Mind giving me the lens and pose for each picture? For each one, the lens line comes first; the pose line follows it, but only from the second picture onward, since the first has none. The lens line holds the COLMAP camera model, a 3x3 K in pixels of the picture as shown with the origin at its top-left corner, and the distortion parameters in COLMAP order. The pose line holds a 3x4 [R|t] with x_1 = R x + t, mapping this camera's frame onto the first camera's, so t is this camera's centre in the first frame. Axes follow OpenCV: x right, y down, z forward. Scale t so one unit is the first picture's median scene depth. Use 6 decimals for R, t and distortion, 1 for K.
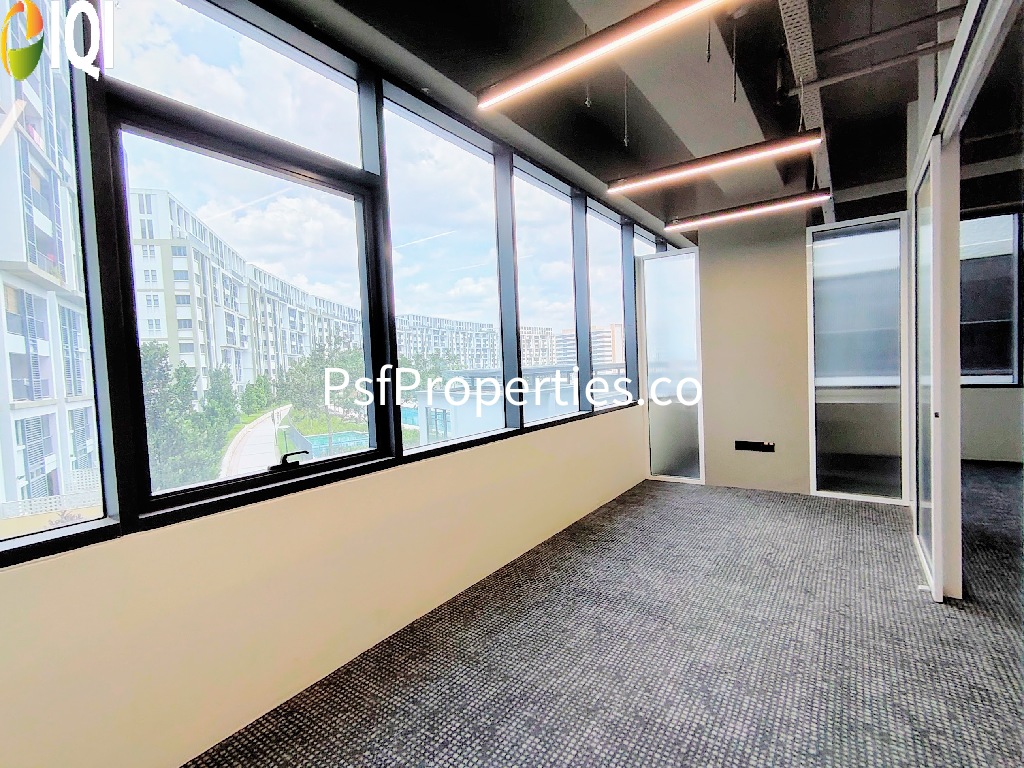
lens RADIAL K [[482.1, 0, 515.6], [0, 482.1, 386.9], [0, 0, 1]] dist [0.003723, 0.000407]
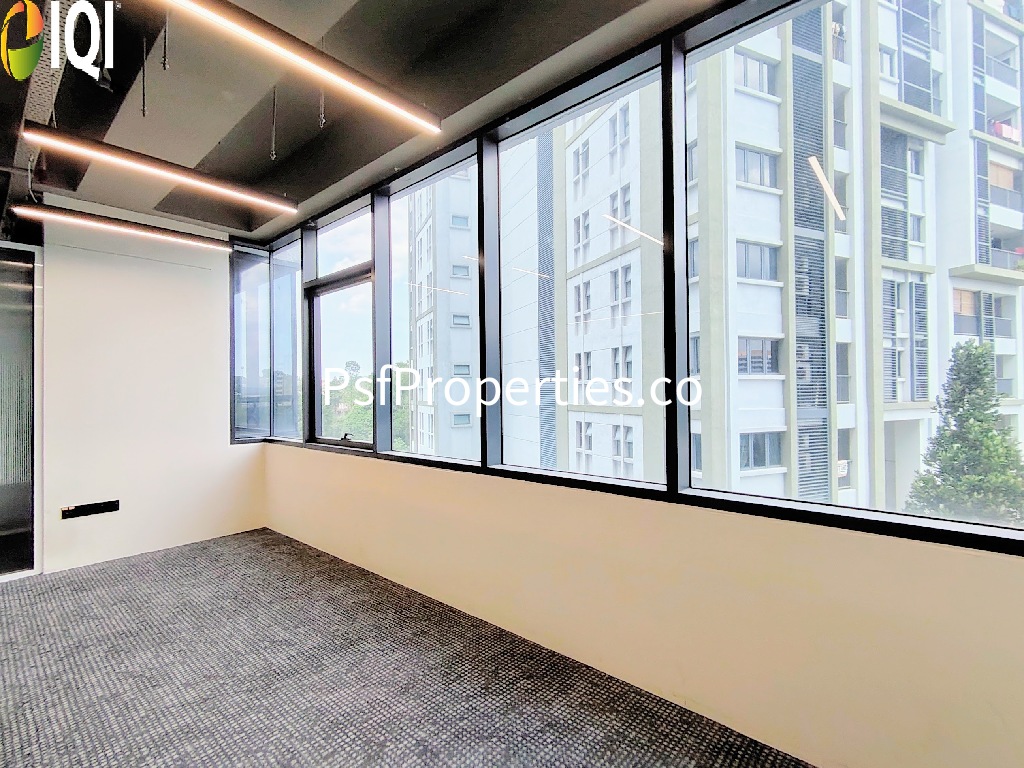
lens RADIAL K [[482.1, 0, 515.6], [0, 482.1, 386.9], [0, 0, 1]] dist [0.003723, 0.000407]
pose [[-0.103871, 0.036400, -0.993924, 0.682950], [-0.030408, 0.998747, 0.039754, -0.070404], [0.994126, 0.034352, -0.102634, 0.952013]]
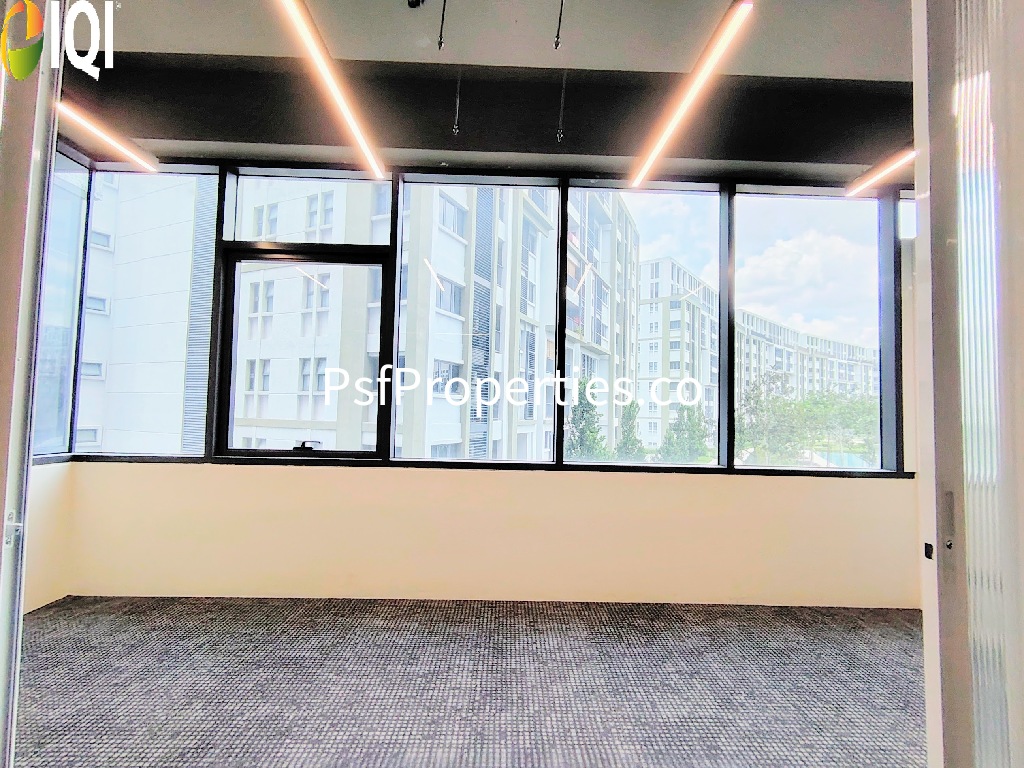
lens RADIAL K [[481.0, 0, 523.7], [0, 481.0, 385.3], [0, 0, 1]] dist [-0.000833, -0.000131]
pose [[0.593667, 0.016563, -0.804540, 0.598842], [-0.086303, 0.995332, -0.043191, -0.016075], [0.800070, 0.095076, 0.592325, 0.321374]]
